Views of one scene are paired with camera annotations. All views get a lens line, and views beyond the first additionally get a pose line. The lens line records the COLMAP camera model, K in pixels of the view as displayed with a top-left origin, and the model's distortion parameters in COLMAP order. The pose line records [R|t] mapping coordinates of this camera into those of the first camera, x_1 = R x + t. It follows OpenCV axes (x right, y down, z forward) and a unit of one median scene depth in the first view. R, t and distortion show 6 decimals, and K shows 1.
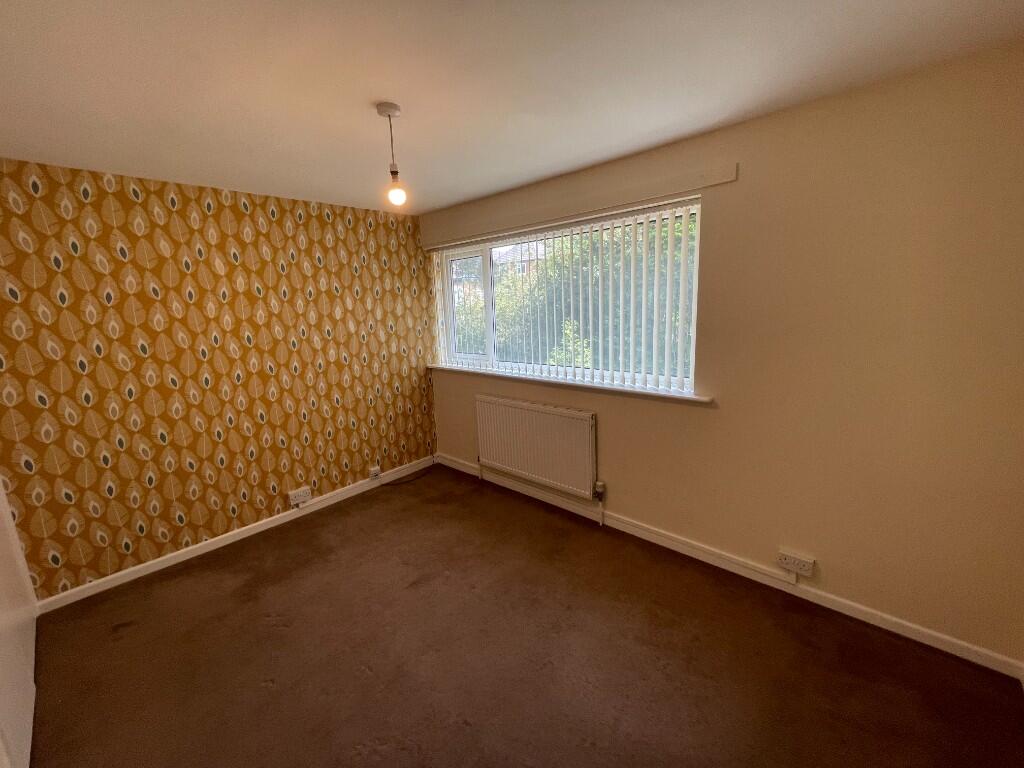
lens RADIAL K [[409.6, 0, 512.0], [0, 409.6, 384.0], [0, 0, 1]] dist [-0.000246, -0.000106]
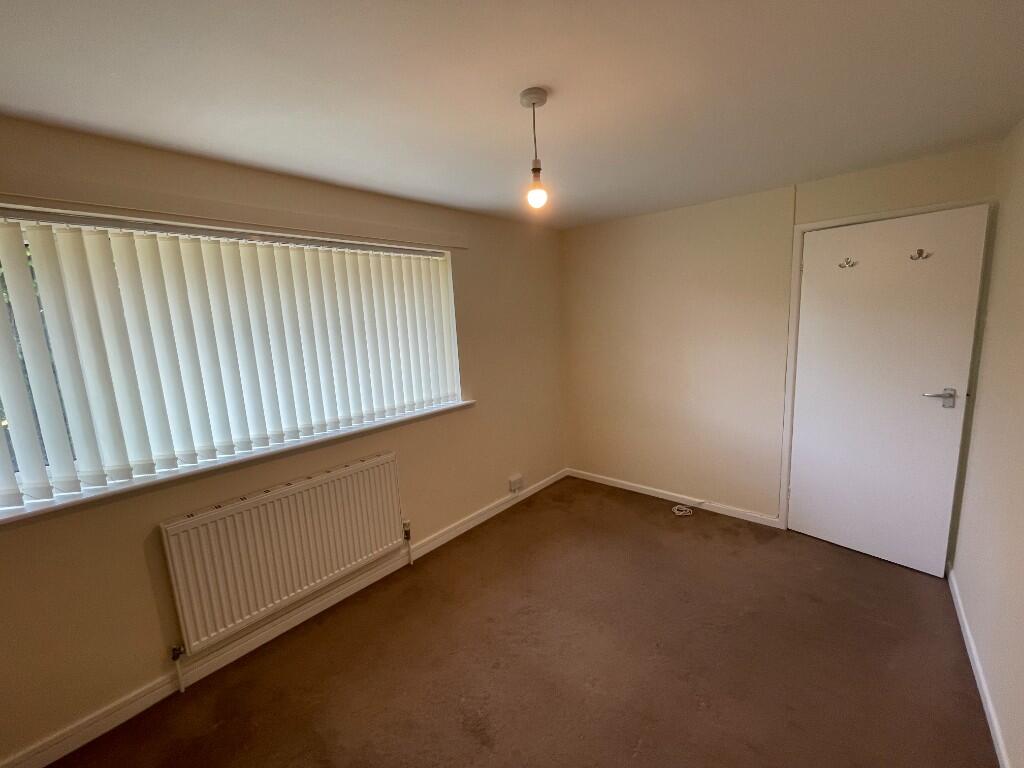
lens RADIAL K [[409.6, 0, 512.0], [0, 409.6, 384.0], [0, 0, 1]] dist [-0.000246, -0.000106]
pose [[-0.021026, -0.093662, 0.995382, -0.941814], [0.265392, 0.959361, 0.095879, -0.123631], [-0.963911, 0.266182, 0.004685, 0.869352]]
